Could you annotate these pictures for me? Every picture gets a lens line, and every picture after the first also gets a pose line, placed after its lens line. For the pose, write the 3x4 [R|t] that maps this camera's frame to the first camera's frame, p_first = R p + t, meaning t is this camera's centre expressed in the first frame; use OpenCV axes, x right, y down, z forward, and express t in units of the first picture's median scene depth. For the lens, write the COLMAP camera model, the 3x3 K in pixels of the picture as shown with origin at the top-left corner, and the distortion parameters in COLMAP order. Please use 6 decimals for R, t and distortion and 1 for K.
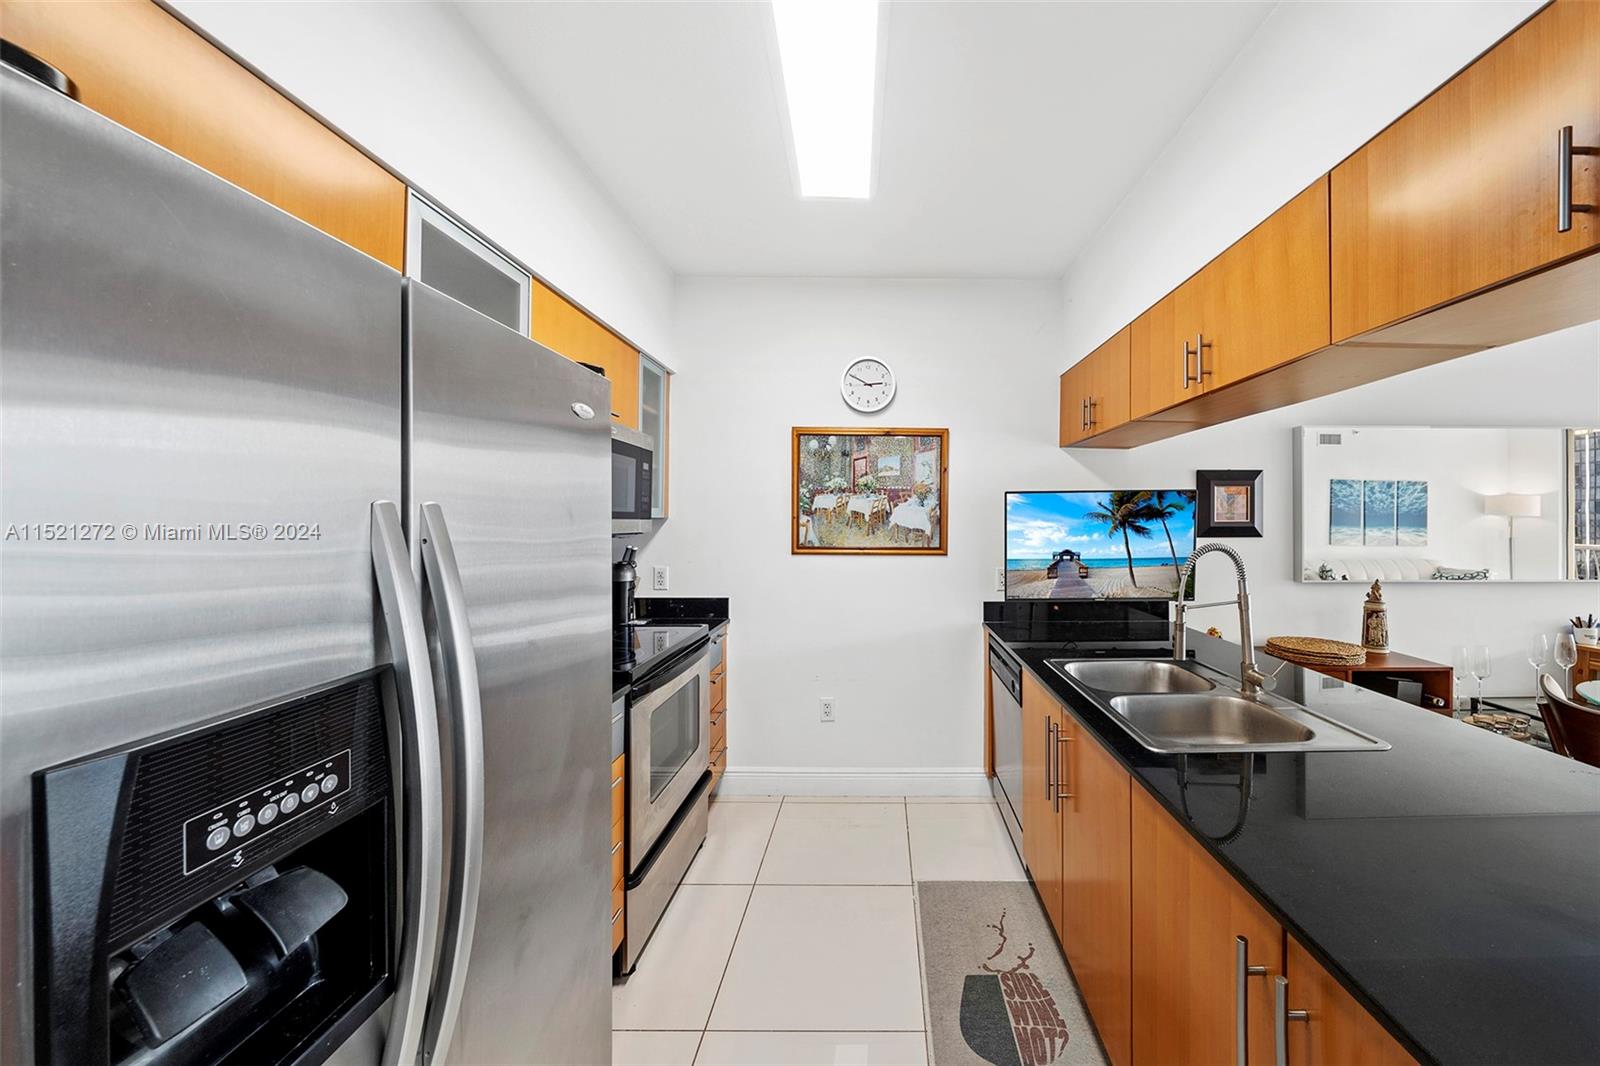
lens RADIAL K [[540.7, 0, 768.5], [0, 540.7, 514.4], [0, 0, 1]] dist [-0.006949, -0.000153]
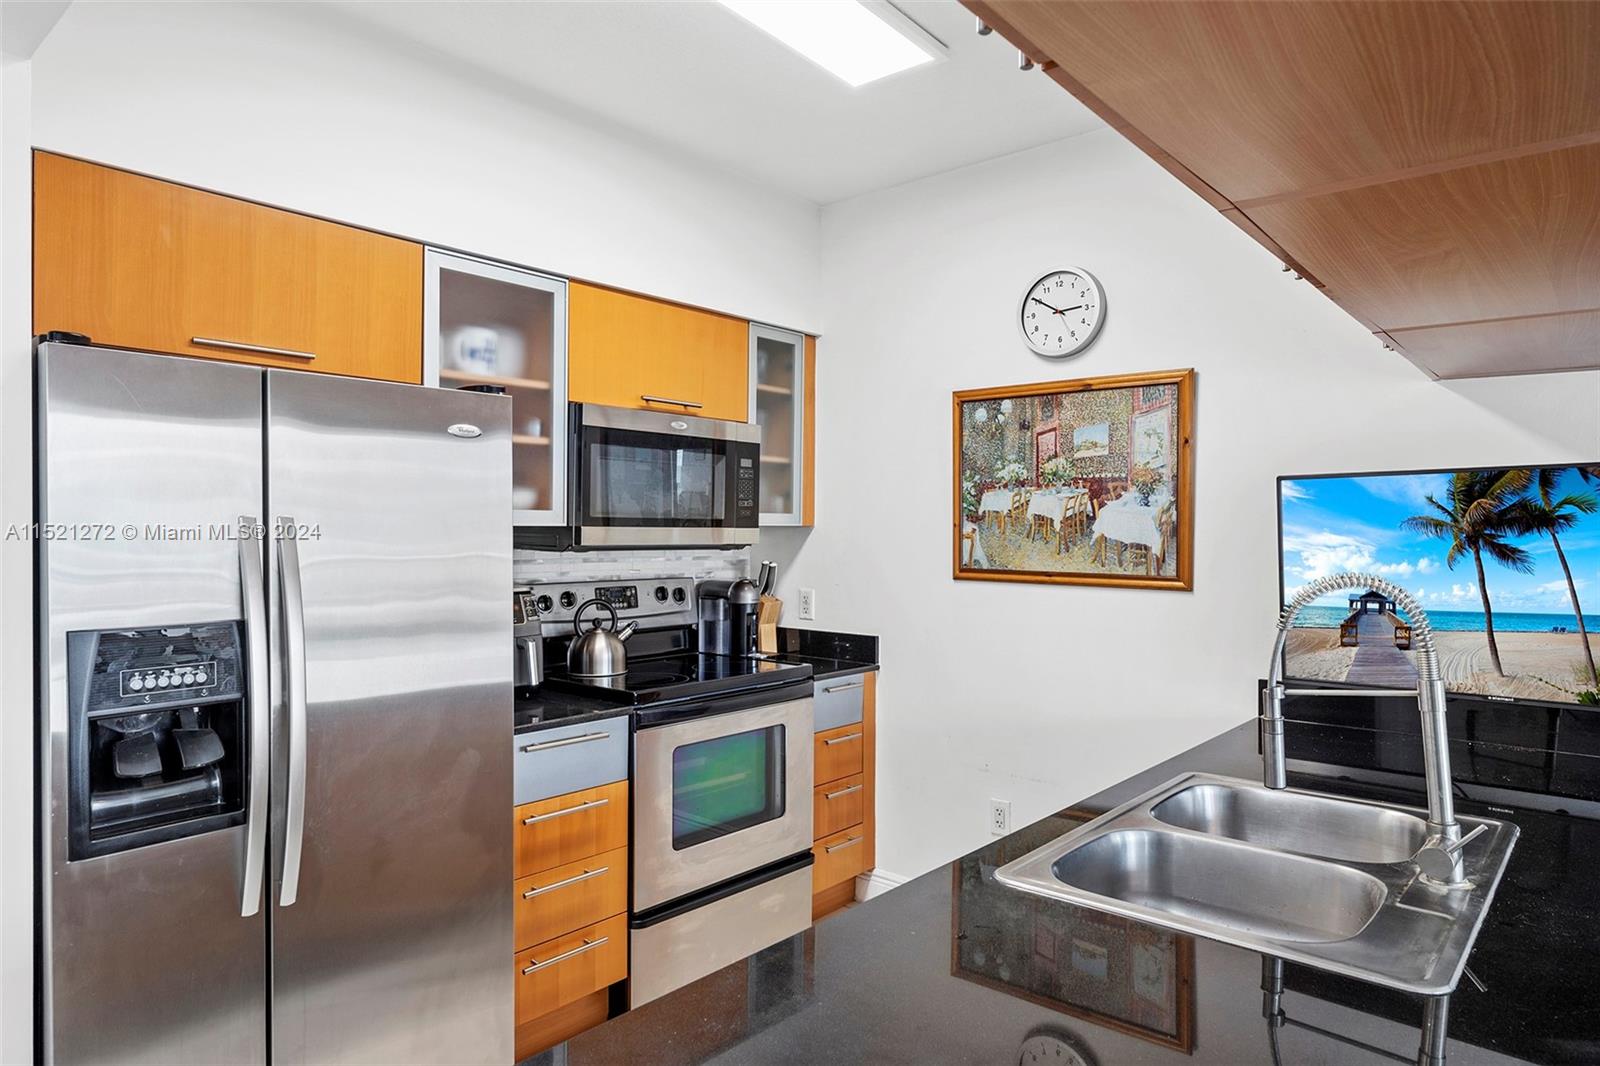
lens RADIAL K [[947.3, 0, 843.9], [0, 947.3, 531.0], [0, 0, 1]] dist [-0.010899, -0.001651]
pose [[0.761403, 0.005836, -0.648253, 0.719079], [0.003719, 0.999904, 0.013370, -0.003363], [0.648269, -0.012590, 0.761308, 0.006100]]
